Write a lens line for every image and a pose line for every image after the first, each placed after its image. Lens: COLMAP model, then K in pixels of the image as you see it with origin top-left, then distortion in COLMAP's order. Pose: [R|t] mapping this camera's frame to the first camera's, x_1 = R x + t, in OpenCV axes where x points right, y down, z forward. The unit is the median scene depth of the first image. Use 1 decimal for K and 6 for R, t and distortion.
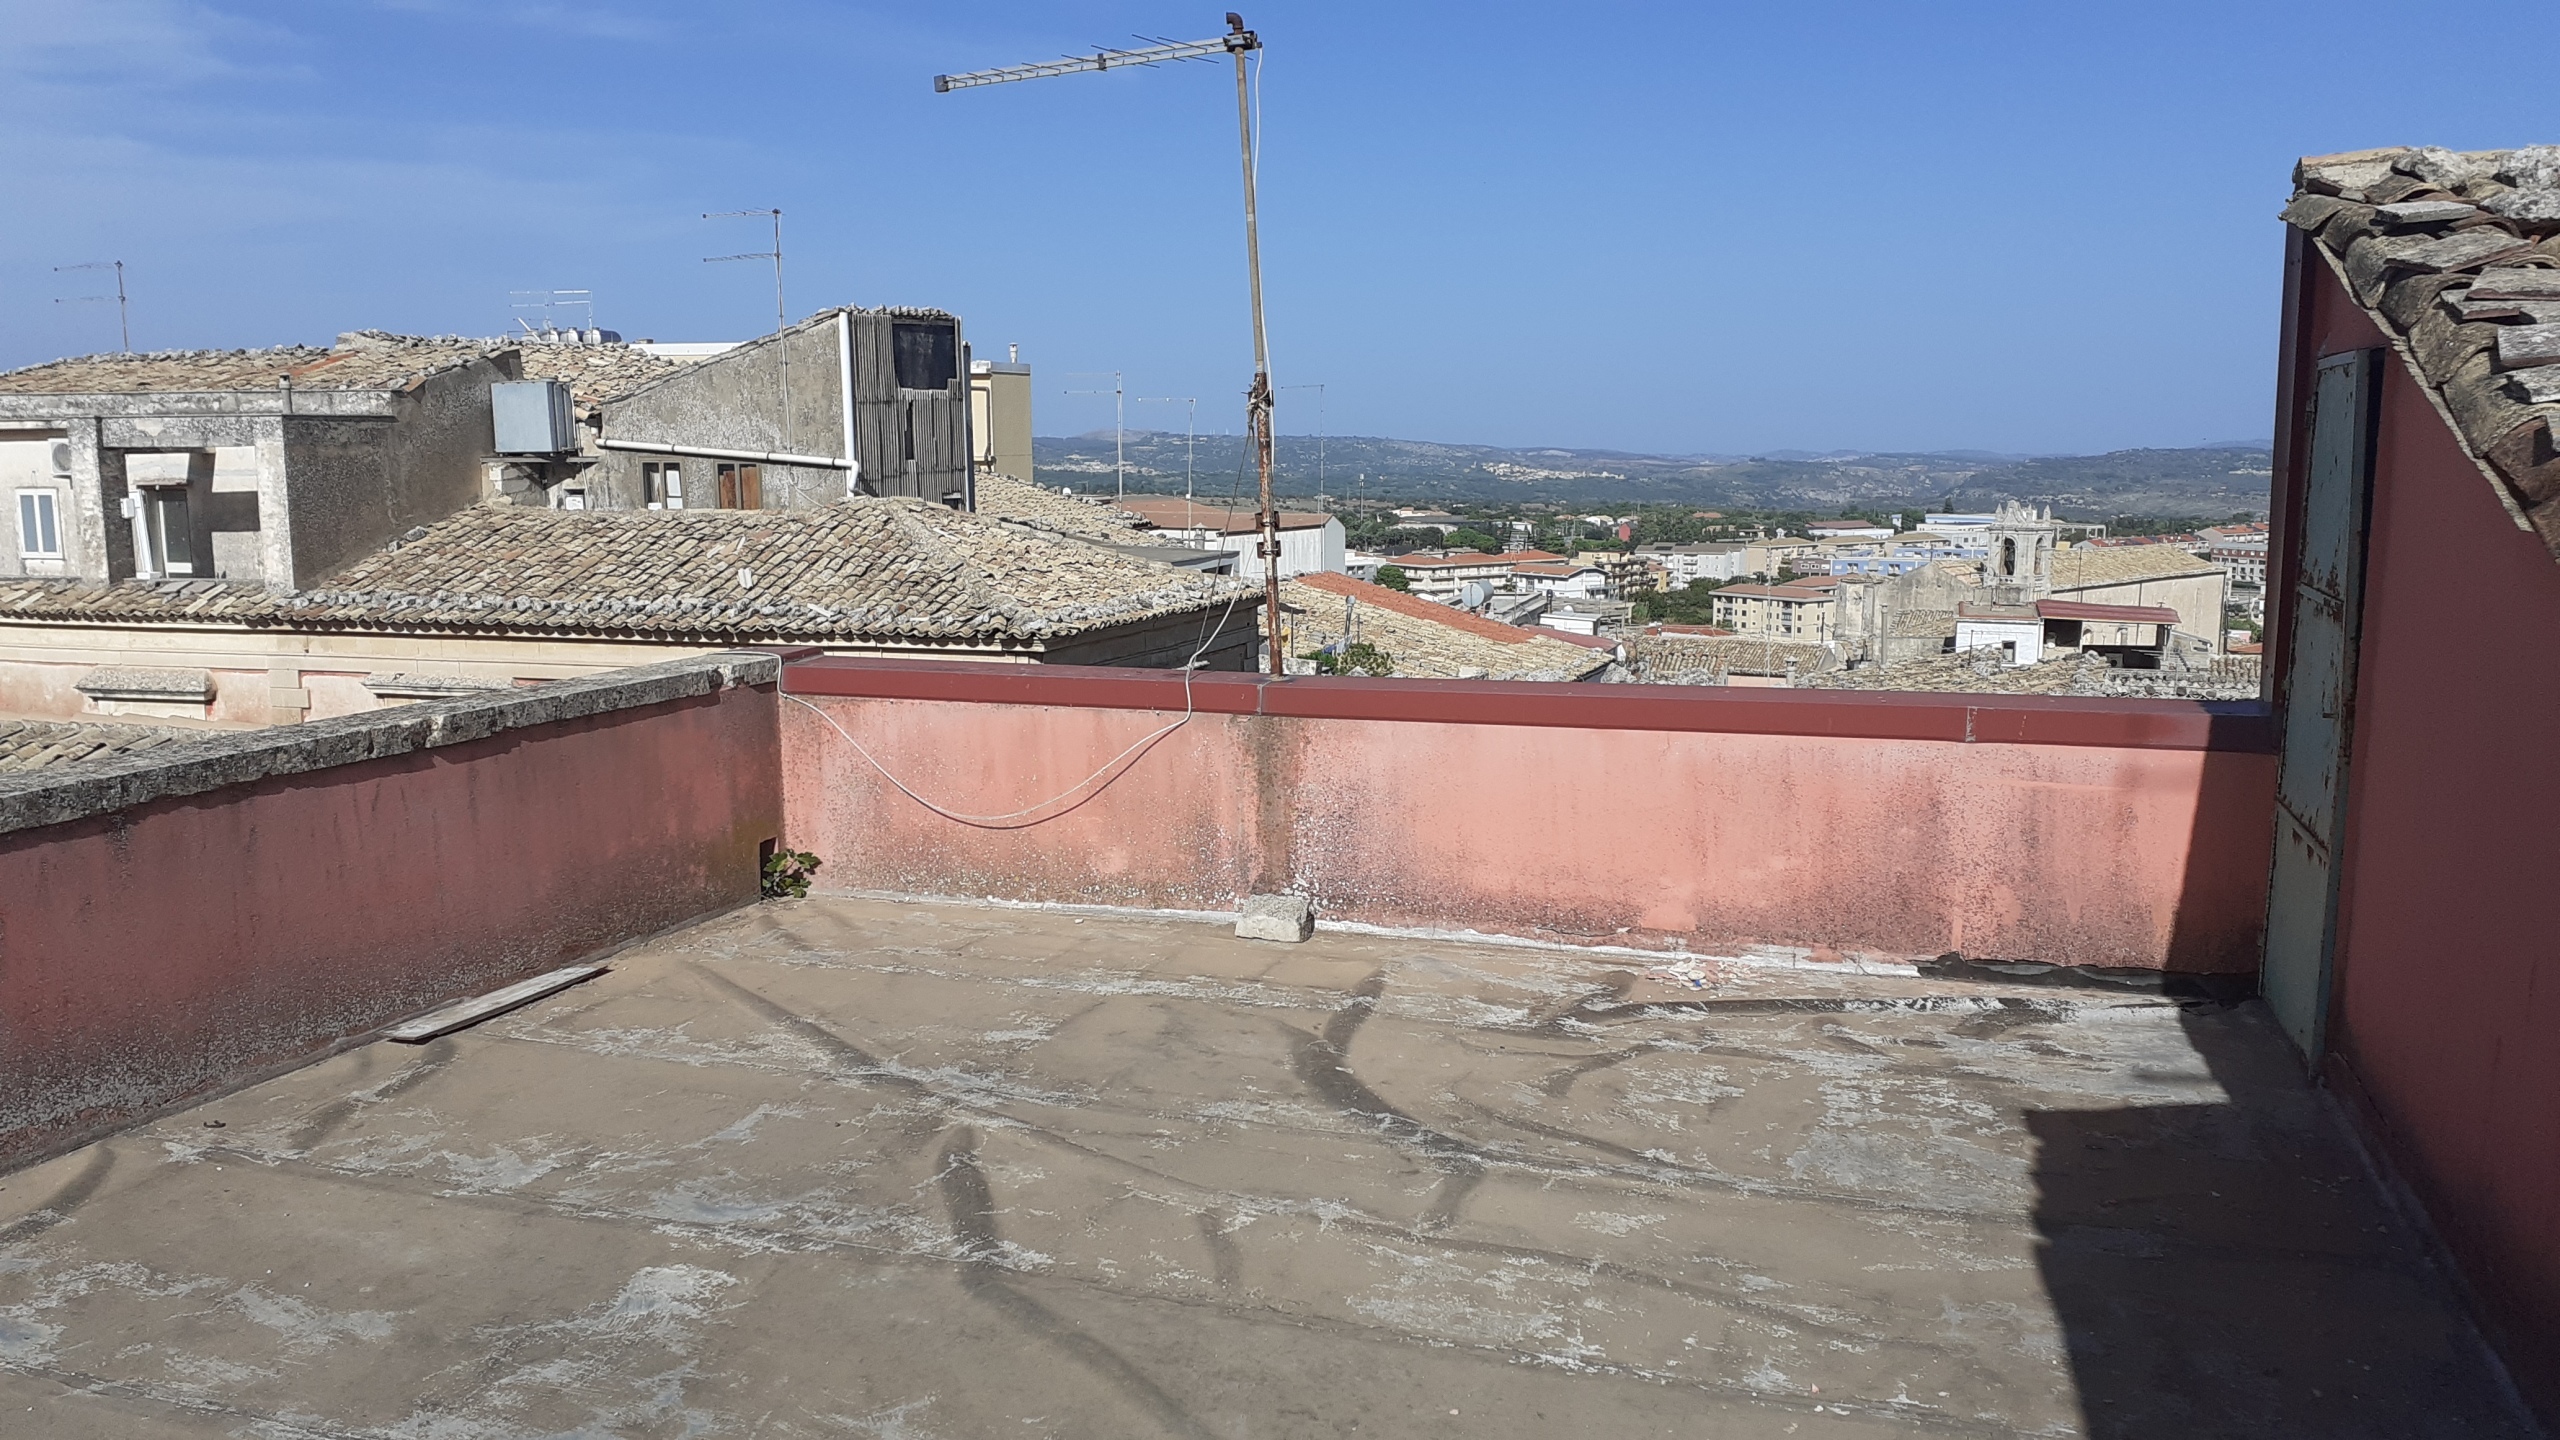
lens RADIAL K [[2099.9, 0, 1280.0], [0, 2099.9, 720.0], [0, 0, 1]] dist [0.212465, -0.449984]
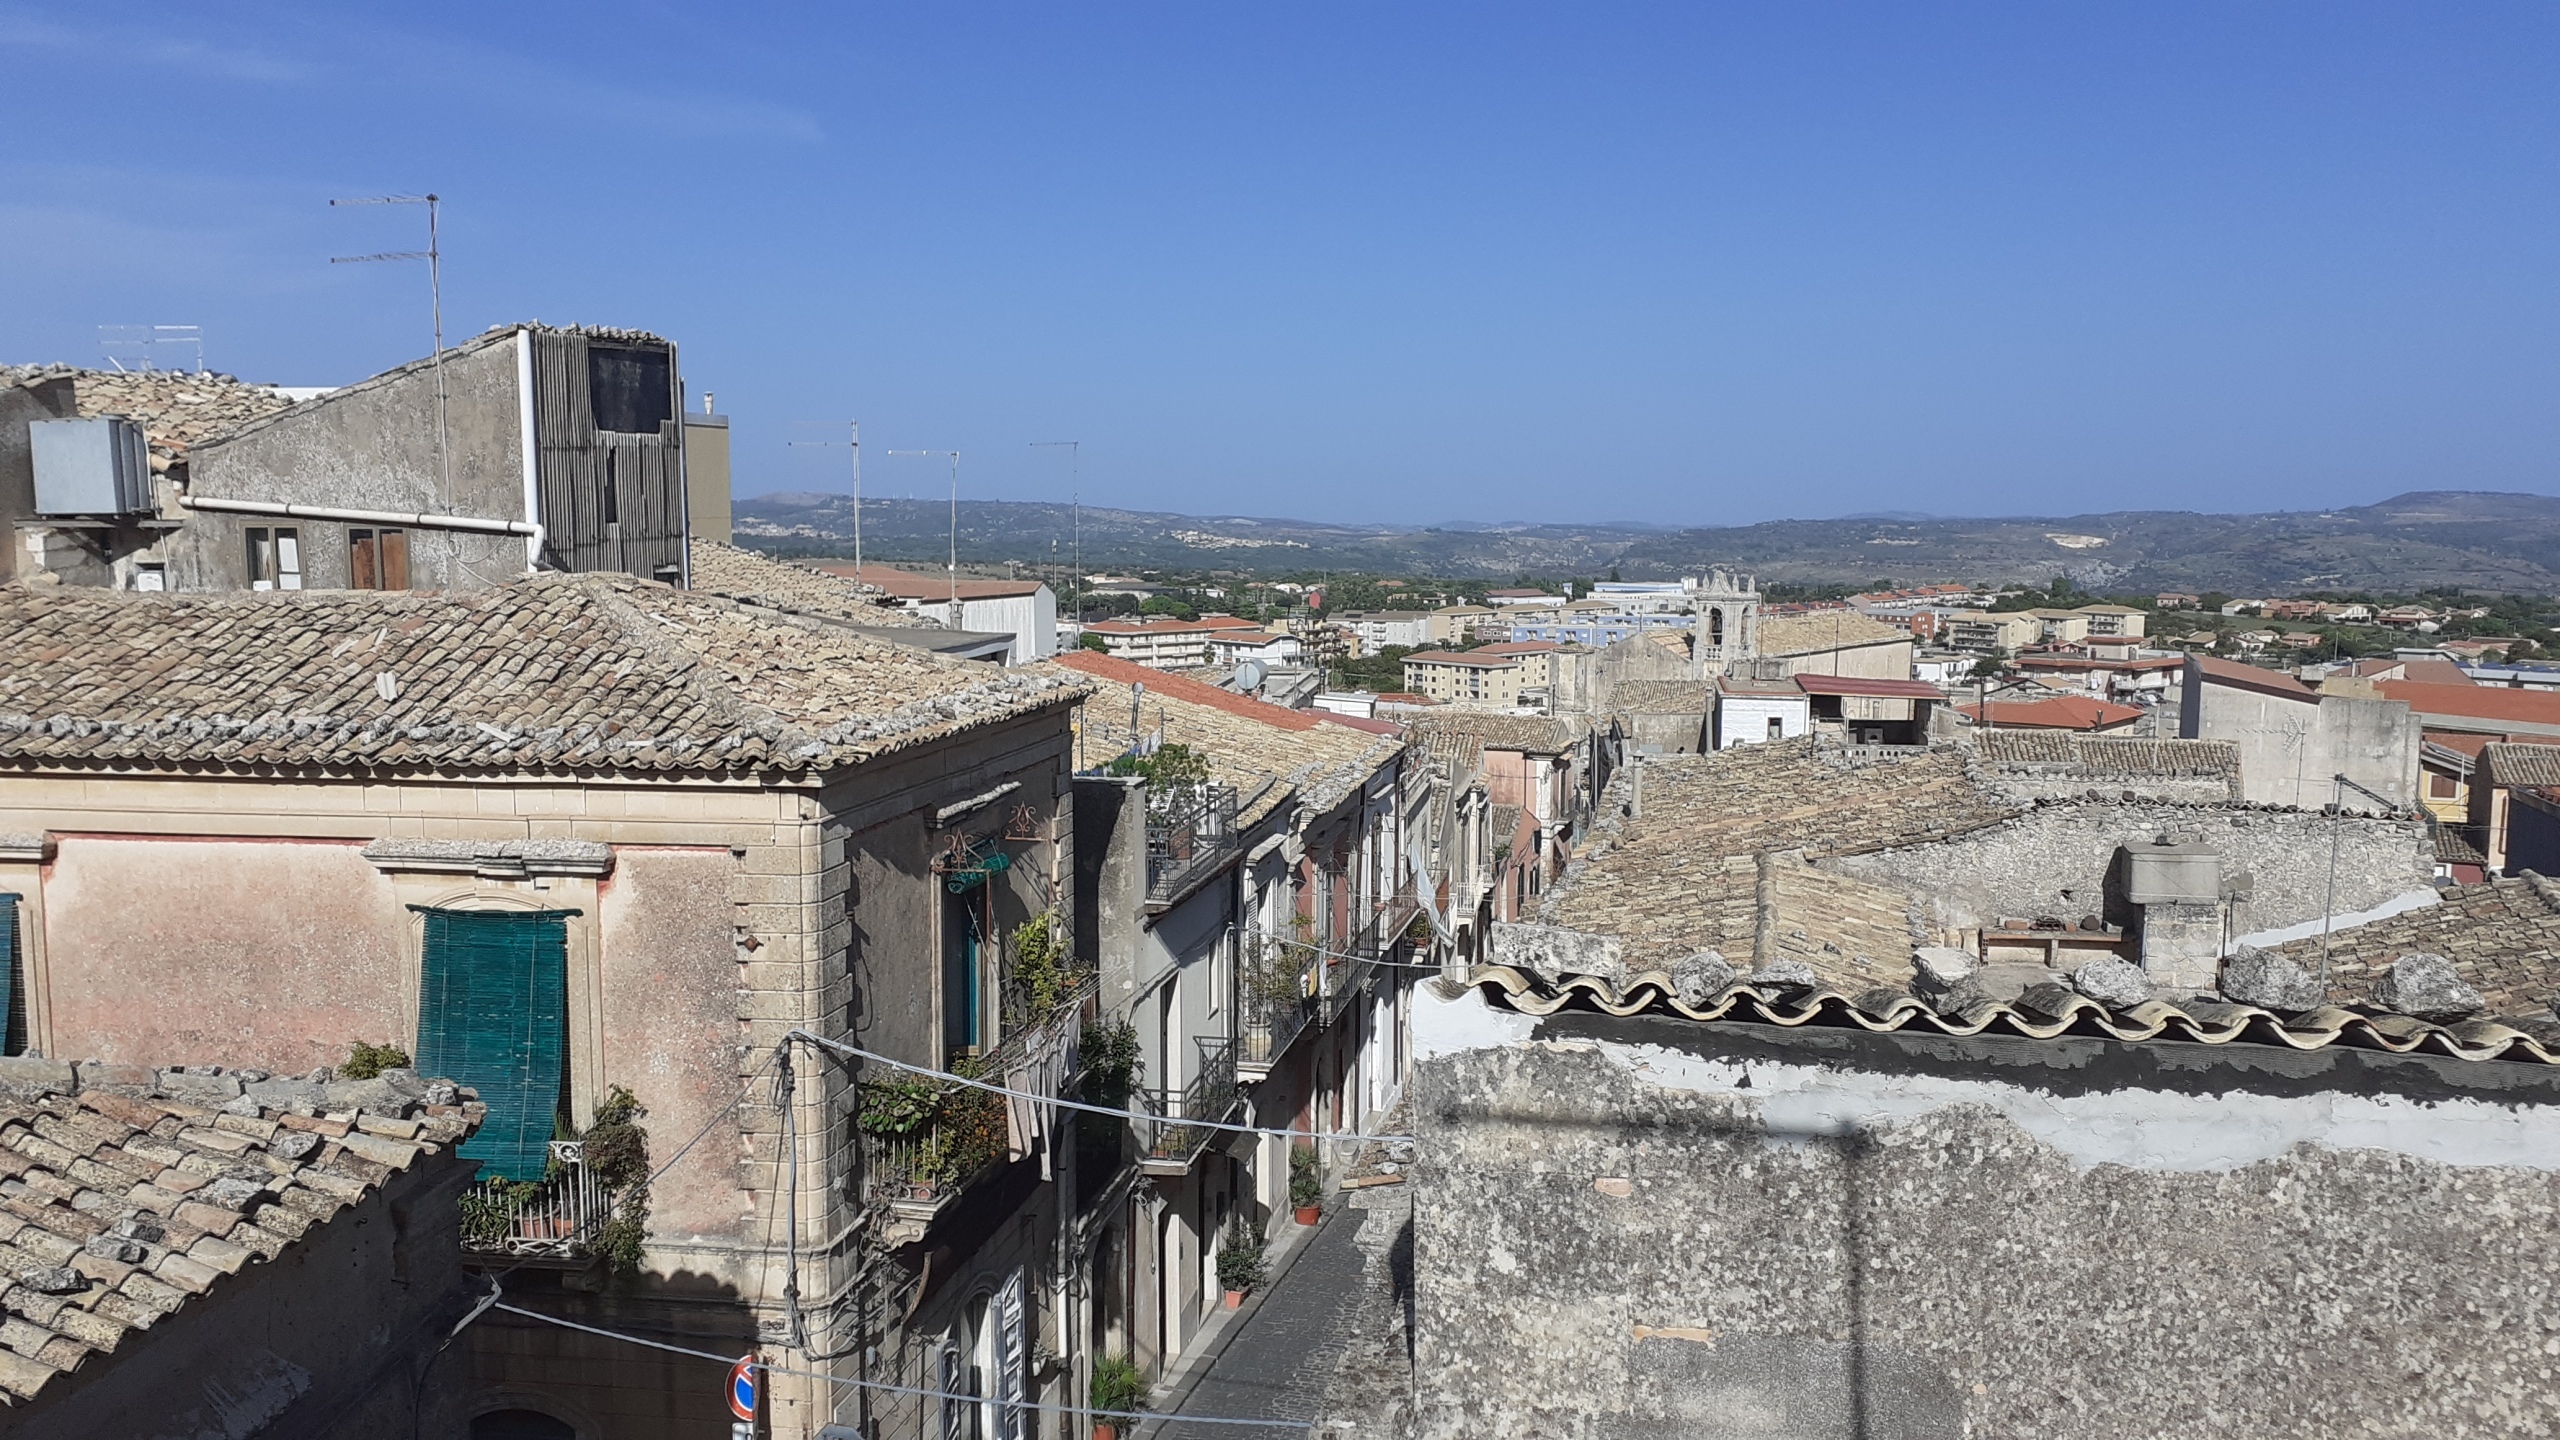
lens RADIAL K [[2099.9, 0, 1280.0], [0, 2099.9, 720.0], [0, 0, 1]] dist [0.212465, -0.449984]
pose [[0.989164, -0.009741, 0.146493, -0.055203], [0.014307, 0.999443, -0.030151, -0.027629], [-0.146117, 0.031920, 0.988752, 0.223690]]
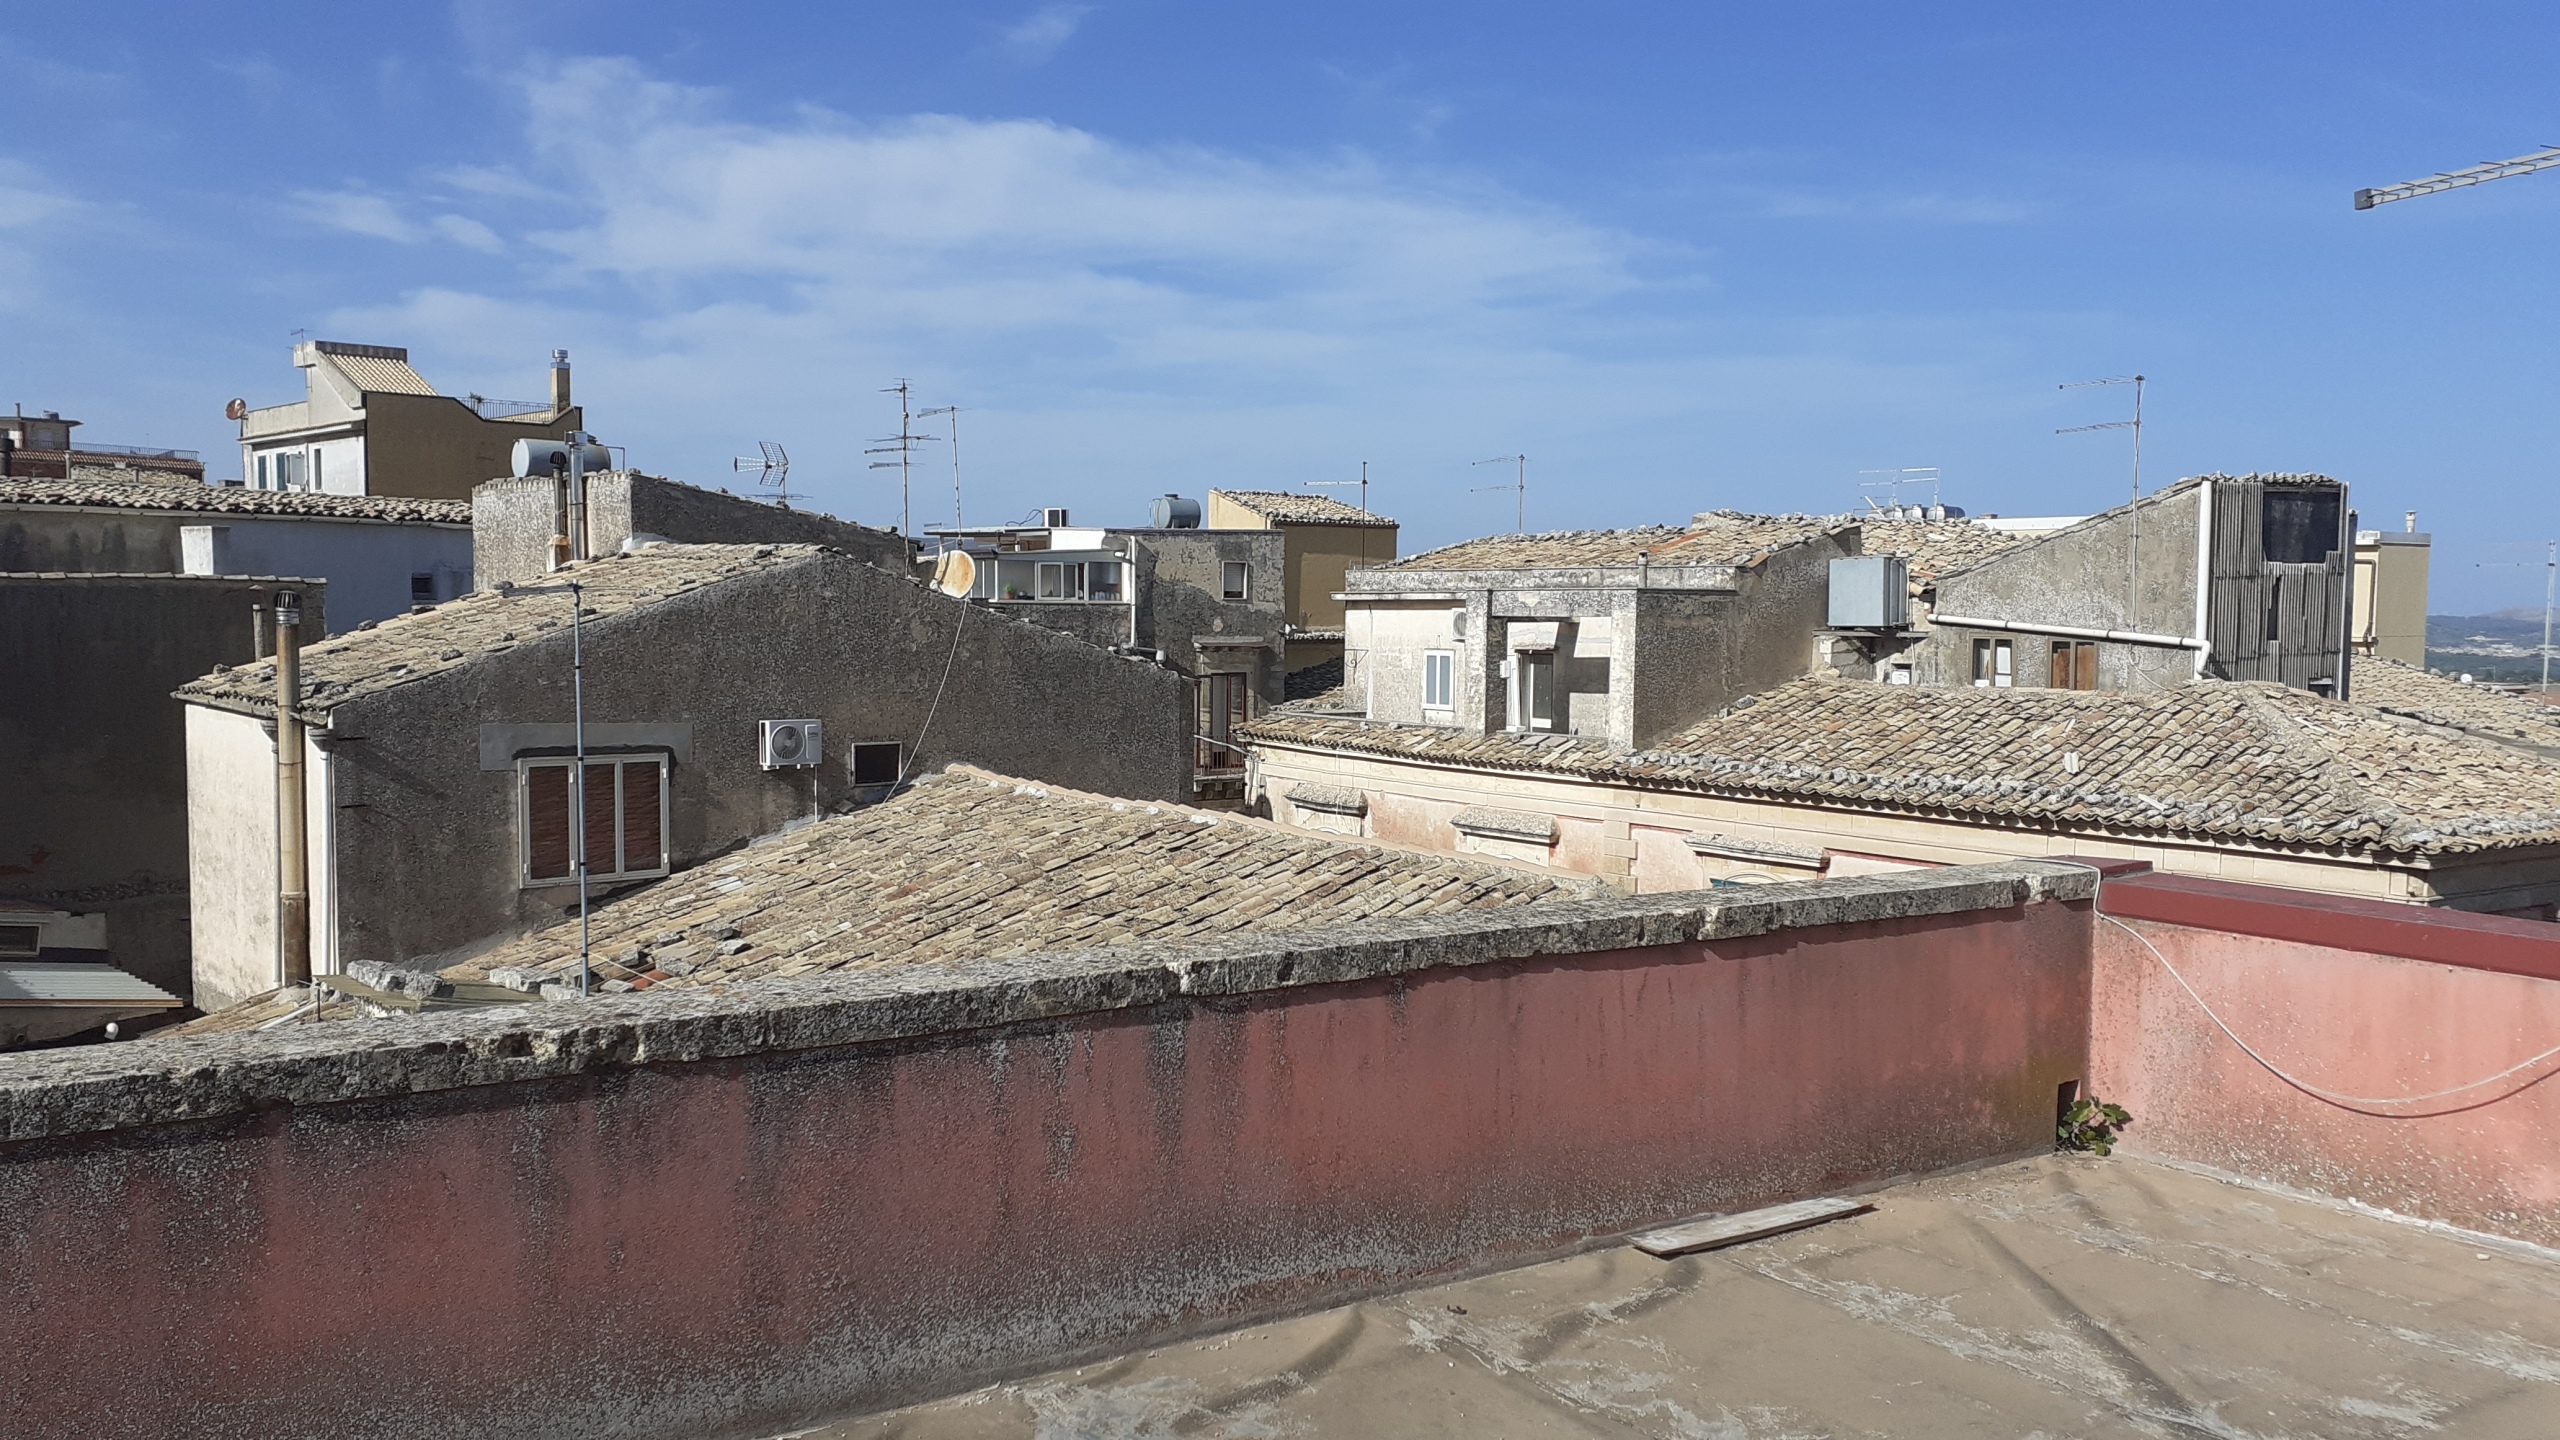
lens RADIAL K [[2095.6, 0, 1274.5], [0, 2095.6, 730.6], [0, 0, 1]] dist [0.097280, -0.114788]
pose [[0.820175, 0.052905, -0.569662, -0.006488], [-0.095496, 0.994406, -0.045139, -0.004414], [0.564087, 0.091422, 0.820639, 0.029528]]
